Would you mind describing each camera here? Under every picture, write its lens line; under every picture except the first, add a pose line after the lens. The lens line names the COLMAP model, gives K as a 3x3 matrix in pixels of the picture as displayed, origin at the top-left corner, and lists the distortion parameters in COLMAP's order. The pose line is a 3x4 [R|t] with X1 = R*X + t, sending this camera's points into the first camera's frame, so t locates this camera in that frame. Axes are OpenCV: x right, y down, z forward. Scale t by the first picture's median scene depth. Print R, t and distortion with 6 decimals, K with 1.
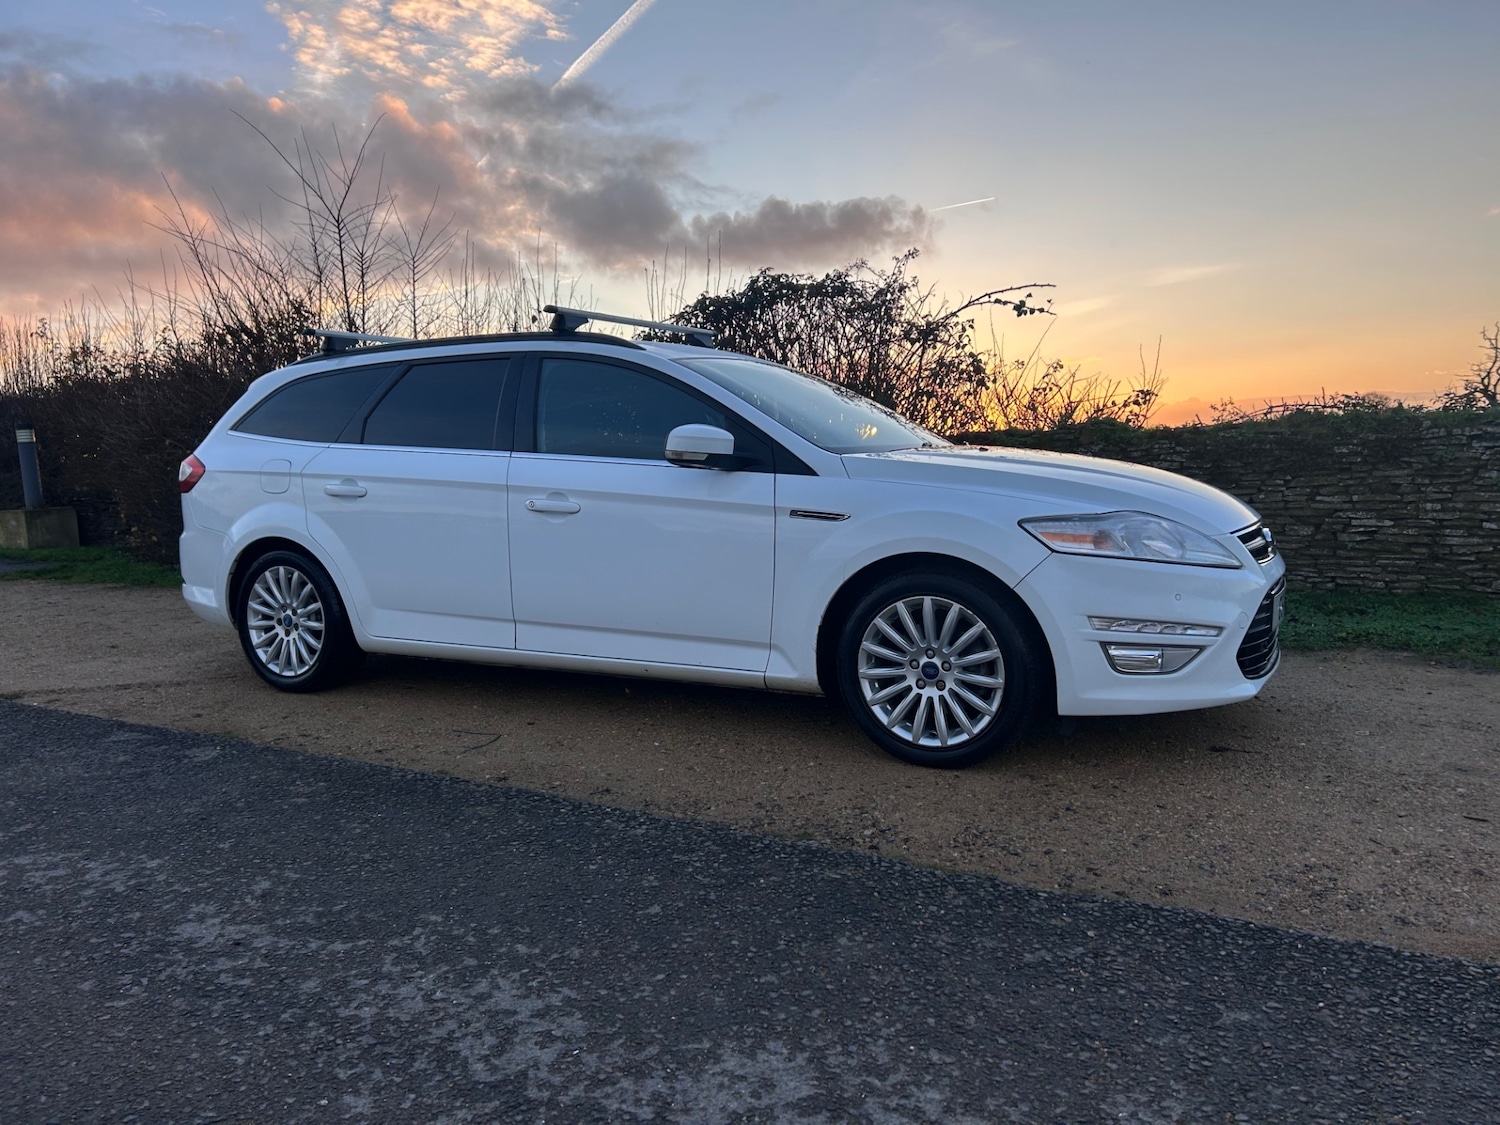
lens RADIAL K [[1140.5, 0, 773.1], [0, 1140.5, 566.0], [0, 0, 1]] dist [0.064526, -0.074049]
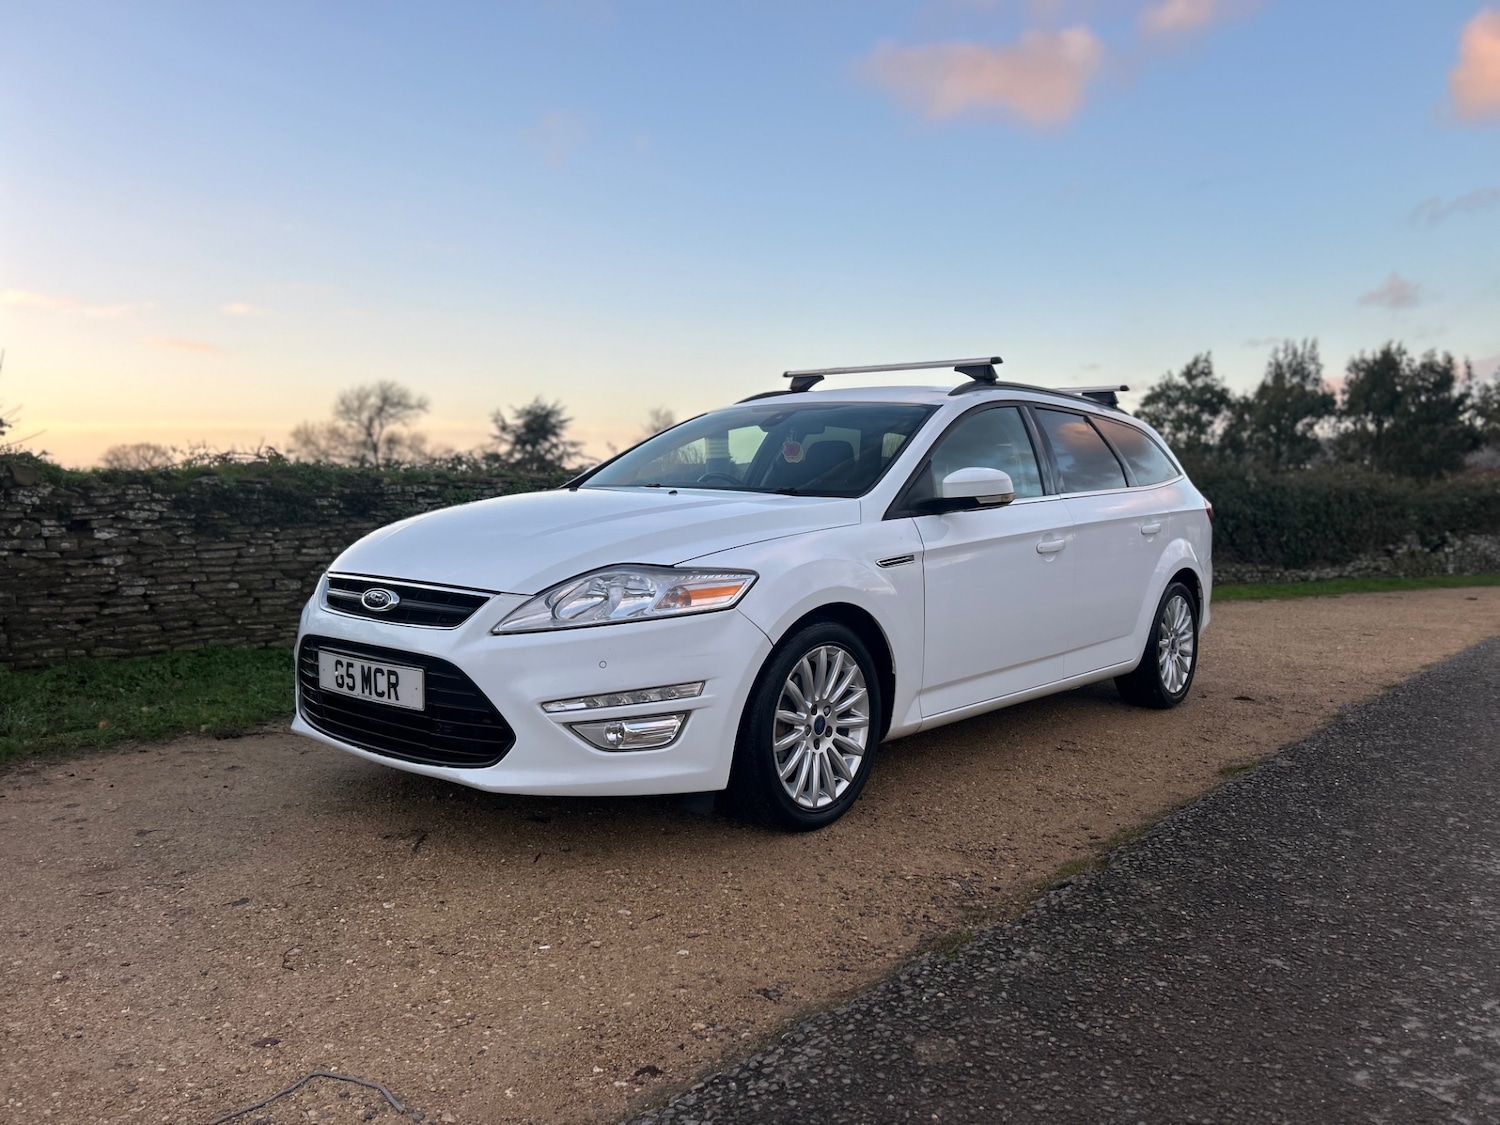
lens RADIAL K [[1115.8, 0, 772.4], [0, 1115.8, 566.4], [0, 0, 1]] dist [0.066802, -0.058503]
pose [[0.161508, -0.032868, 0.986324, -0.348163], [0.084027, 0.996274, 0.019440, -0.026055], [-0.983288, 0.079738, 0.163668, 0.382394]]
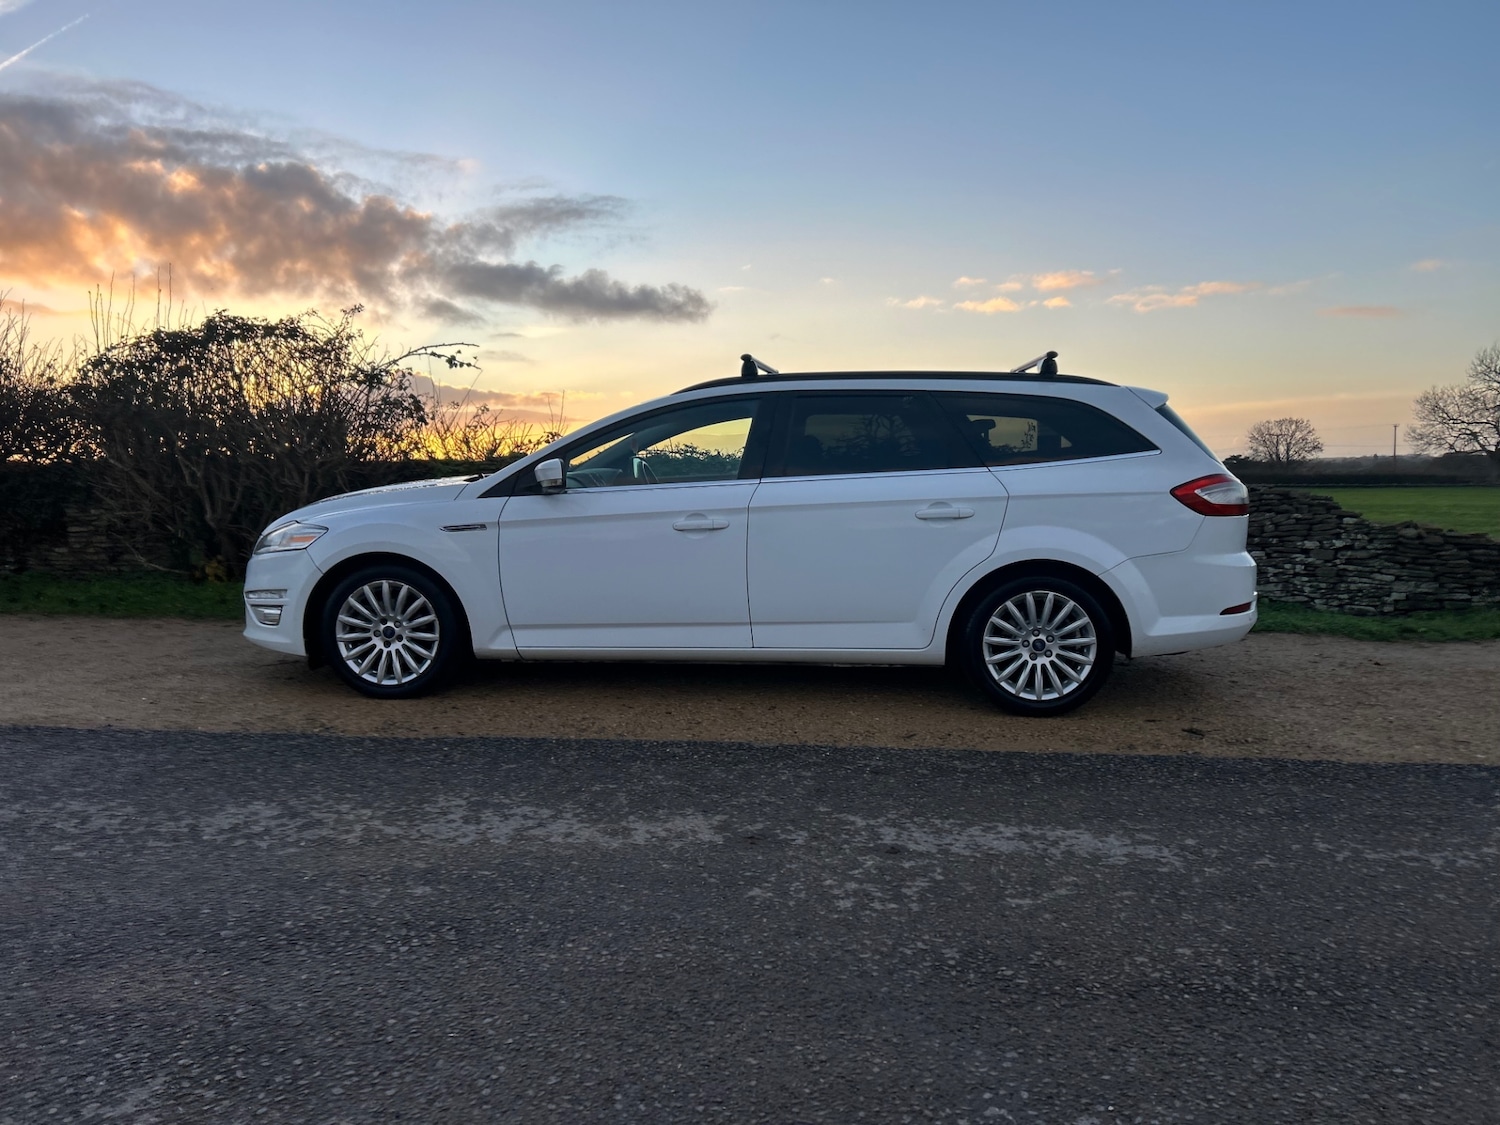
lens RADIAL K [[1097.4, 0, 745.5], [0, 1097.4, 604.2], [0, 0, 1]] dist [0.035181, -0.031635]
pose [[0.896579, -0.030940, 0.441802, -0.033671], [0.022436, 0.999449, 0.024461, 0.015185], [-0.442315, -0.012019, 0.896779, -0.209477]]
